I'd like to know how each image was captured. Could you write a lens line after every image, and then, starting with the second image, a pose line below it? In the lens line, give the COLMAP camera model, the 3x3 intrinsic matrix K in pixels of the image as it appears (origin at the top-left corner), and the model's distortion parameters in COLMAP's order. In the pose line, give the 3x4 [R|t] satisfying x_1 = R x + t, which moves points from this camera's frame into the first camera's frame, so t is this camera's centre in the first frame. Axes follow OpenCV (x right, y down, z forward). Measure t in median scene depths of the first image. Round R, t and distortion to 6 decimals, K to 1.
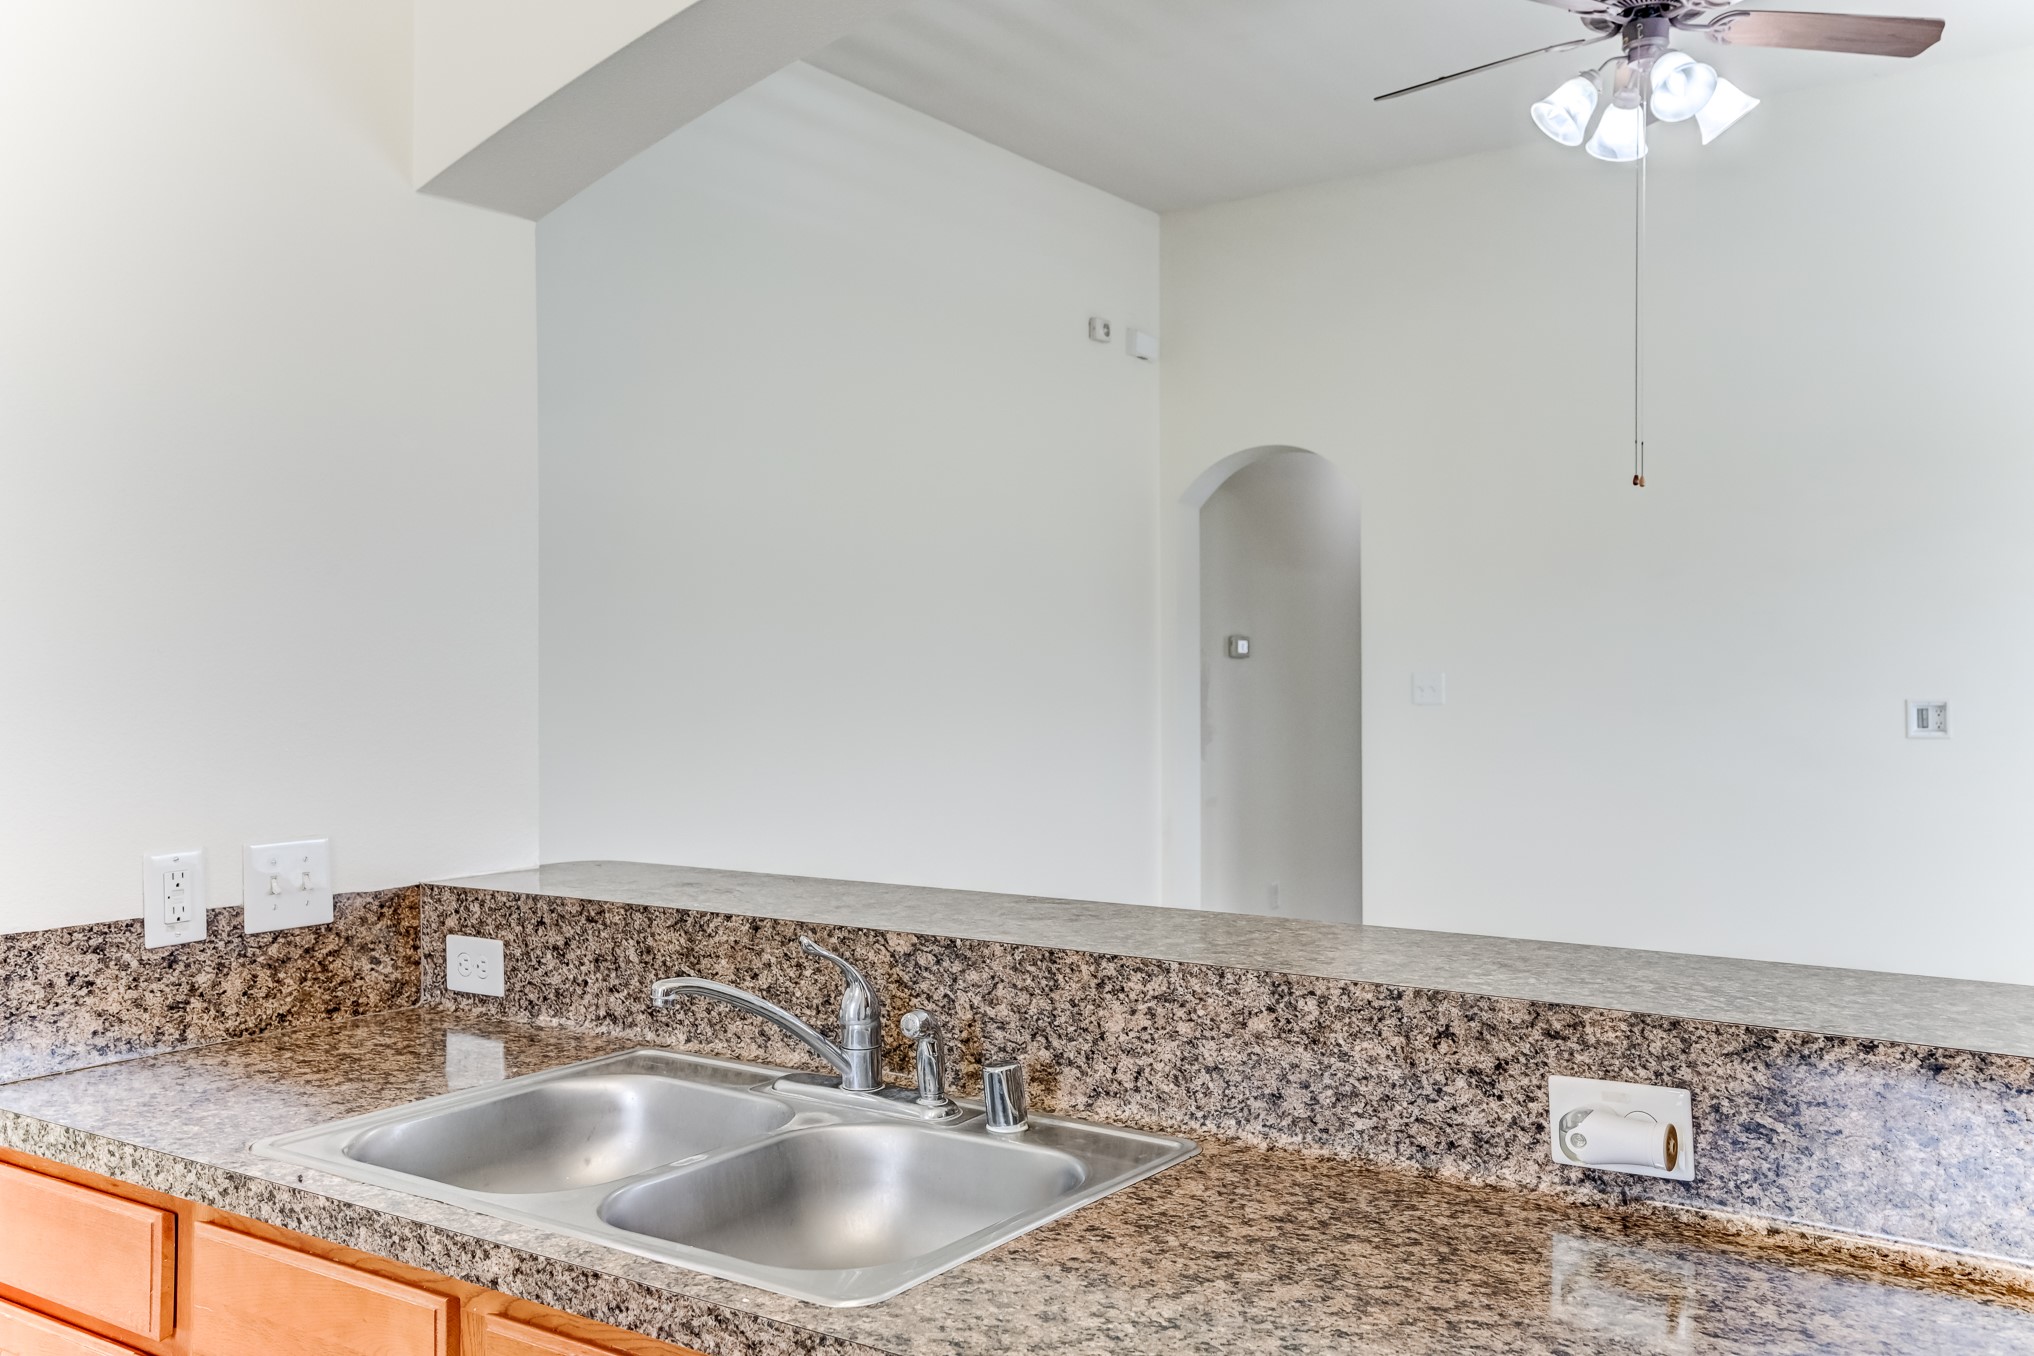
lens RADIAL K [[1721.6, 0, 1014.4], [0, 1721.6, 680.7], [0, 0, 1]] dist [0.055610, -0.007943]
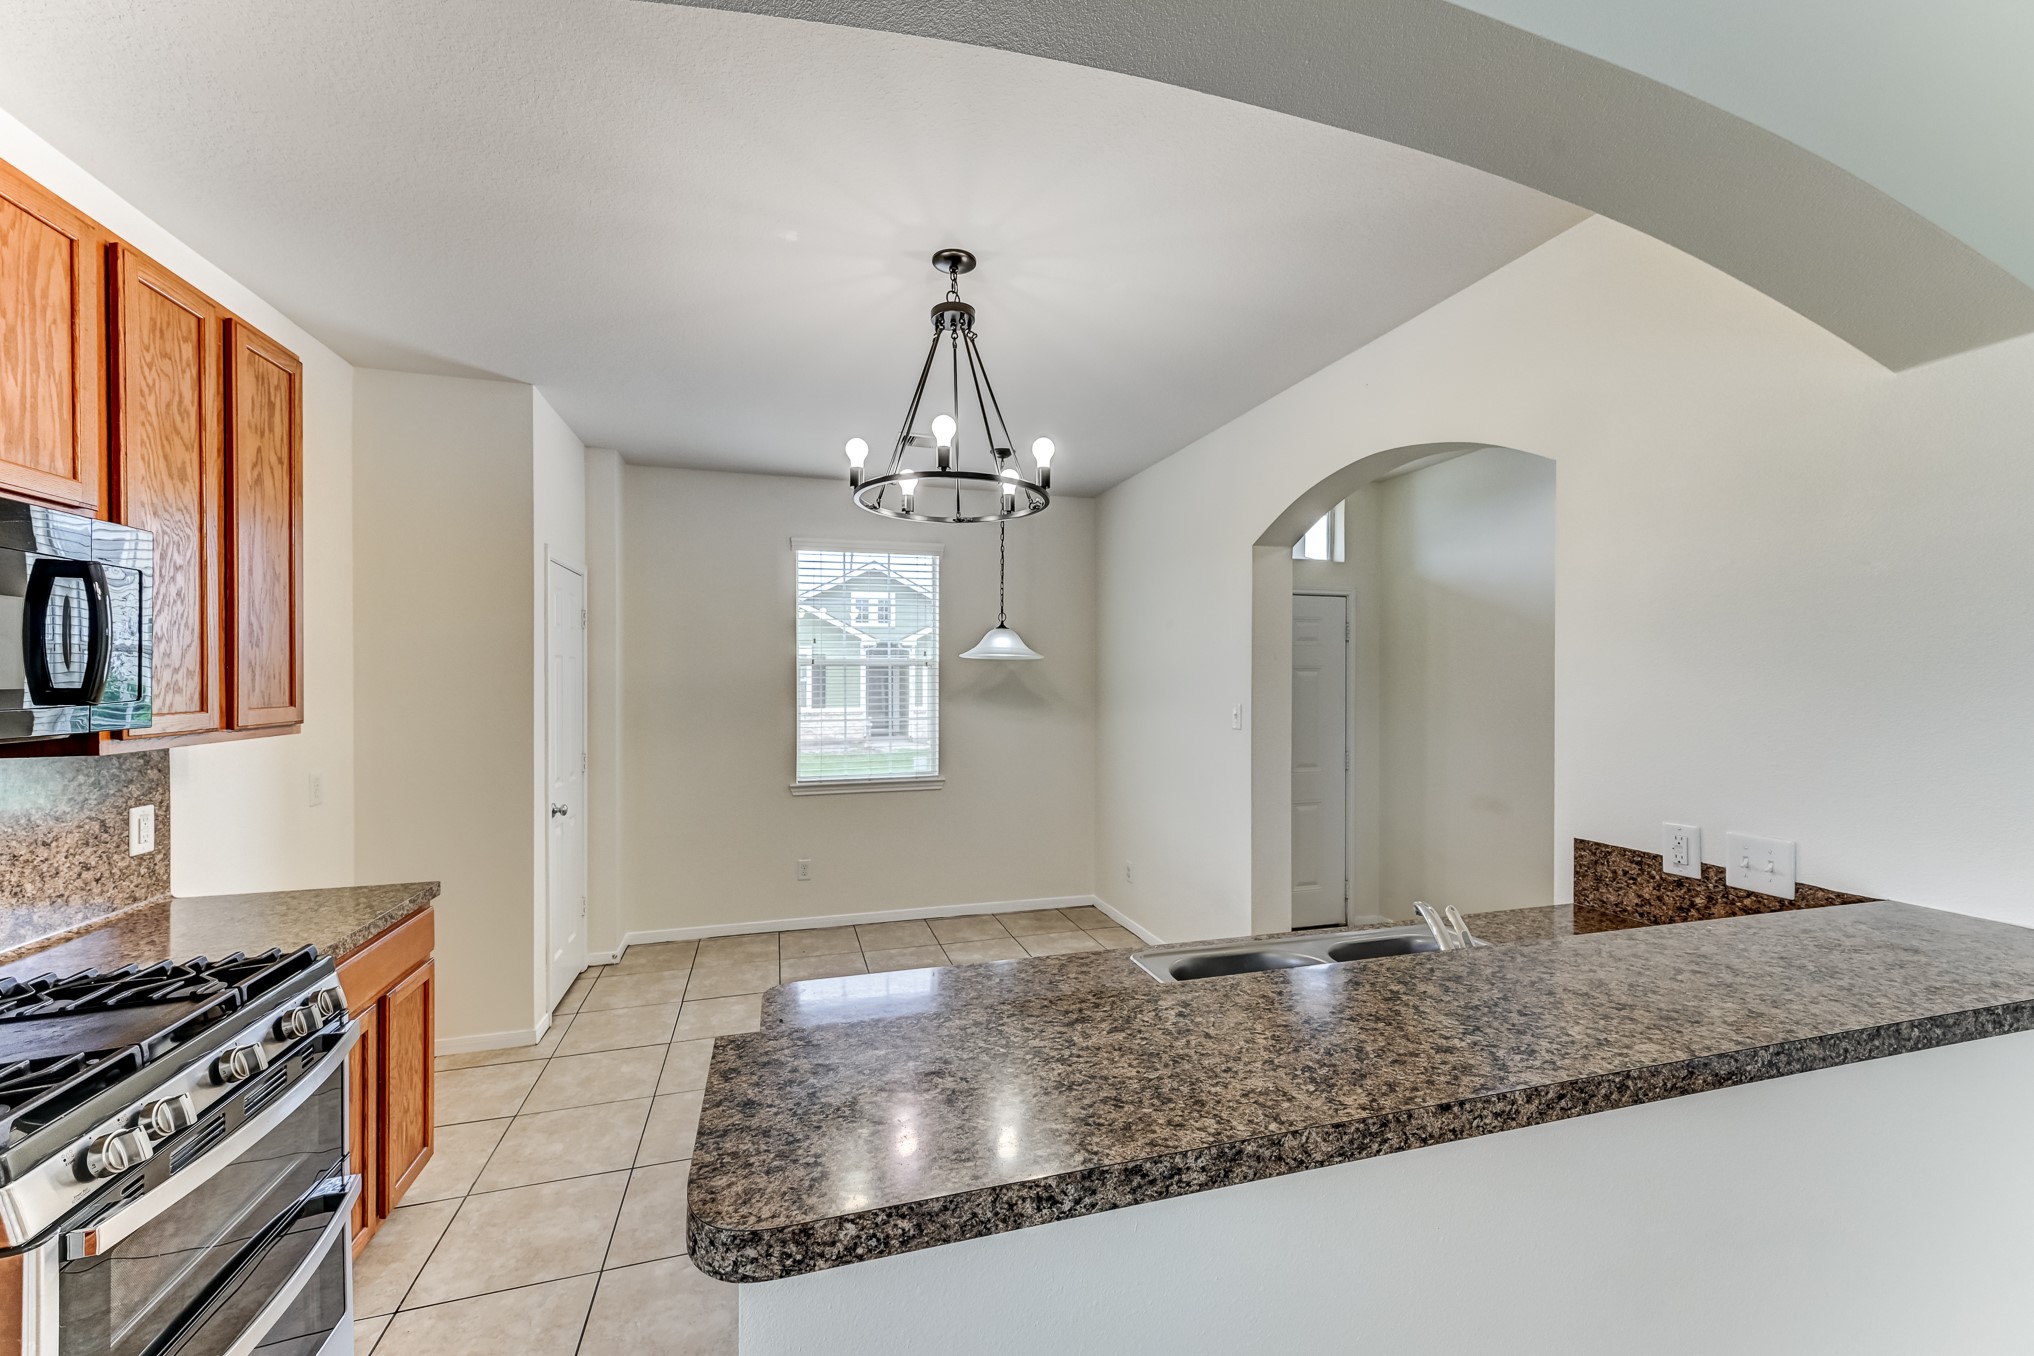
lens RADIAL K [[785.4, 0, 1014.2], [0, 785.4, 683.7], [0, 0, 1]] dist [0.008273, 0.000801]
pose [[-0.619708, 0.007224, -0.784799, 0.637666], [-0.002127, 0.999939, 0.010884, -0.061718], [0.784829, 0.008415, -0.619655, 1.009875]]
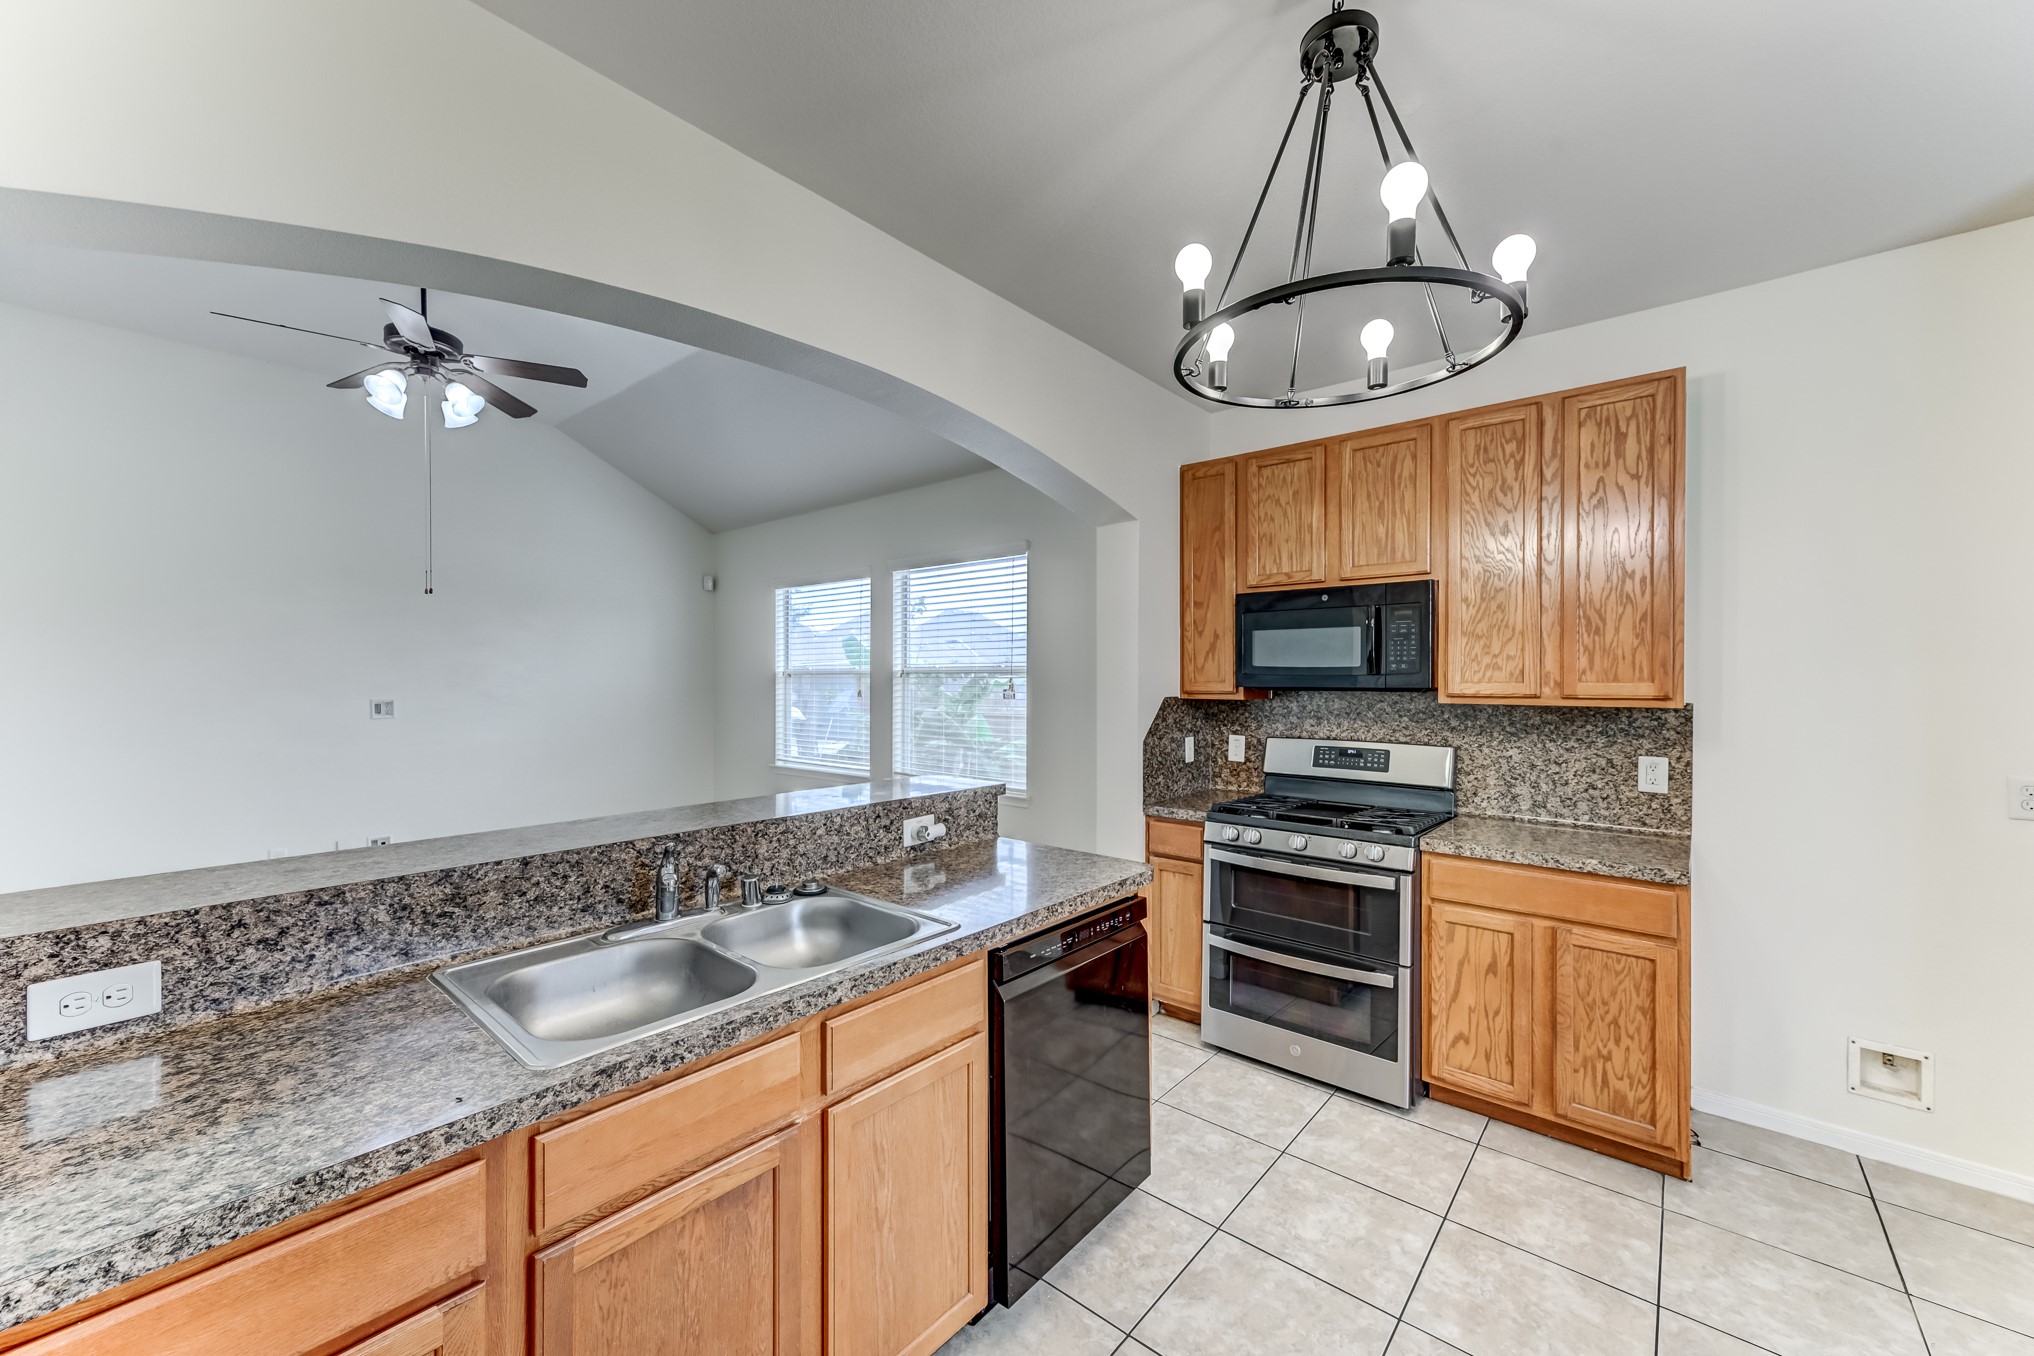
lens RADIAL K [[785.4, 0, 1014.0], [0, 785.4, 682.5], [0, 0, 1]] dist [0.008273, 0.000801]
pose [[0.096154, -0.002378, 0.995364, -0.835703], [0.002135, 0.999995, 0.002183, -0.024681], [-0.995364, 0.001915, 0.096159, 0.483496]]
